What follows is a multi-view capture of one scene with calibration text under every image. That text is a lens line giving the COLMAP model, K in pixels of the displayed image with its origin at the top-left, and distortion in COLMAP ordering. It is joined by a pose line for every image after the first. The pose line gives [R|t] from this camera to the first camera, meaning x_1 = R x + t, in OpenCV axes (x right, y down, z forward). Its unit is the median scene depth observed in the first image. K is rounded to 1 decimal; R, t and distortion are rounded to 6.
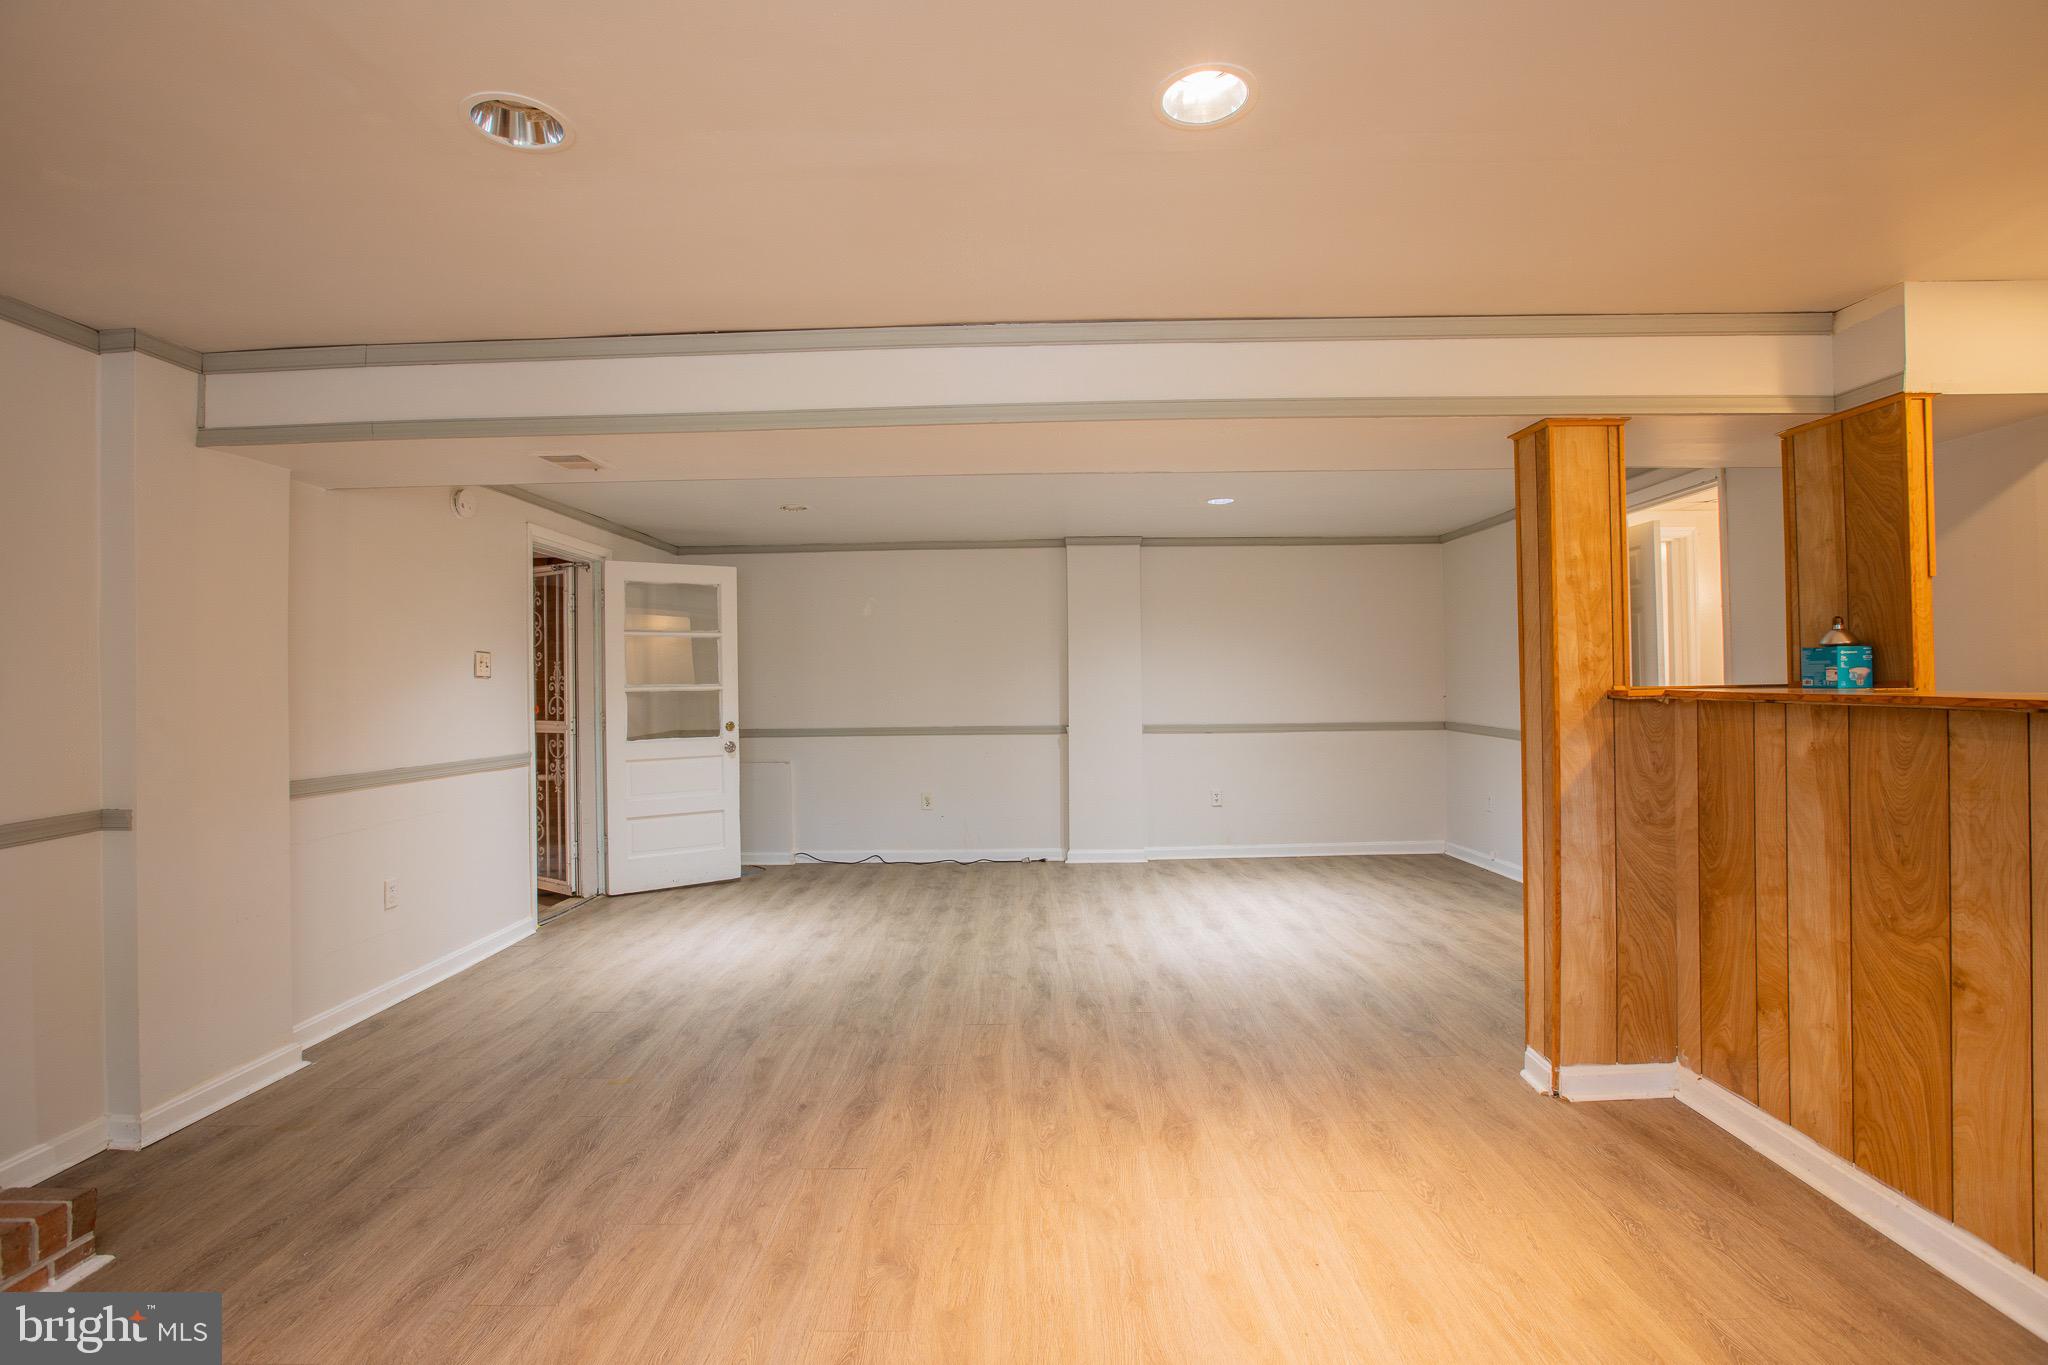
lens RADIAL K [[930.3, 0, 1017.5], [0, 930.3, 669.9], [0, 0, 1]] dist [-0.047838, 0.016048]
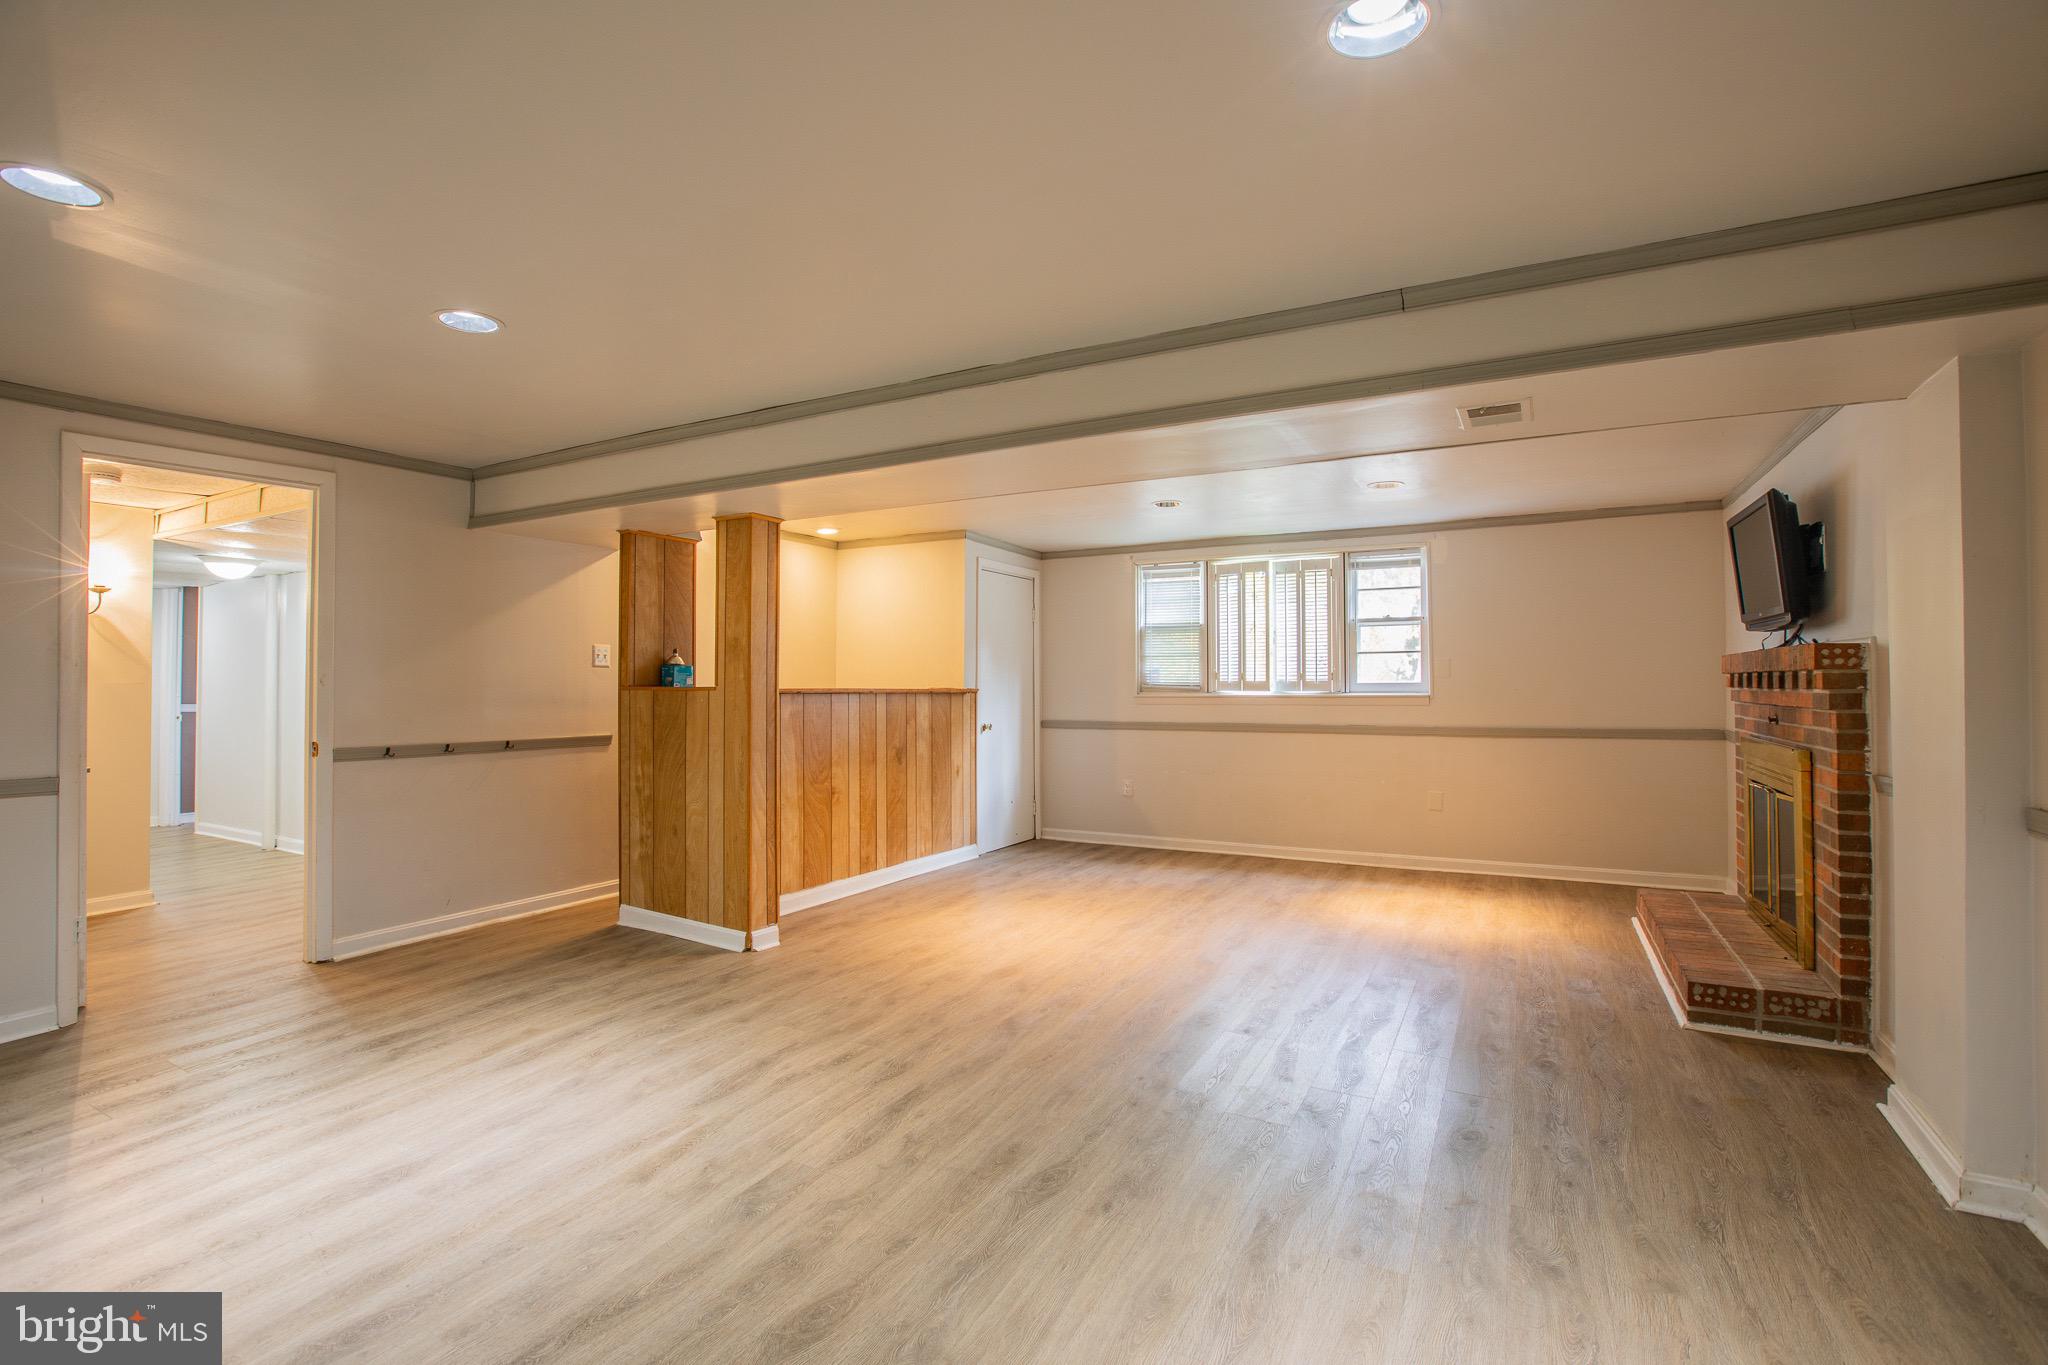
lens RADIAL K [[930.3, 0, 1017.5], [0, 930.3, 669.9], [0, 0, 1]] dist [-0.047838, 0.016048]
pose [[-0.881124, 0.023021, 0.472325, -0.428538], [0.009639, 0.999481, -0.030733, 0.034964], [-0.472788, -0.022527, -0.880888, 1.732052]]
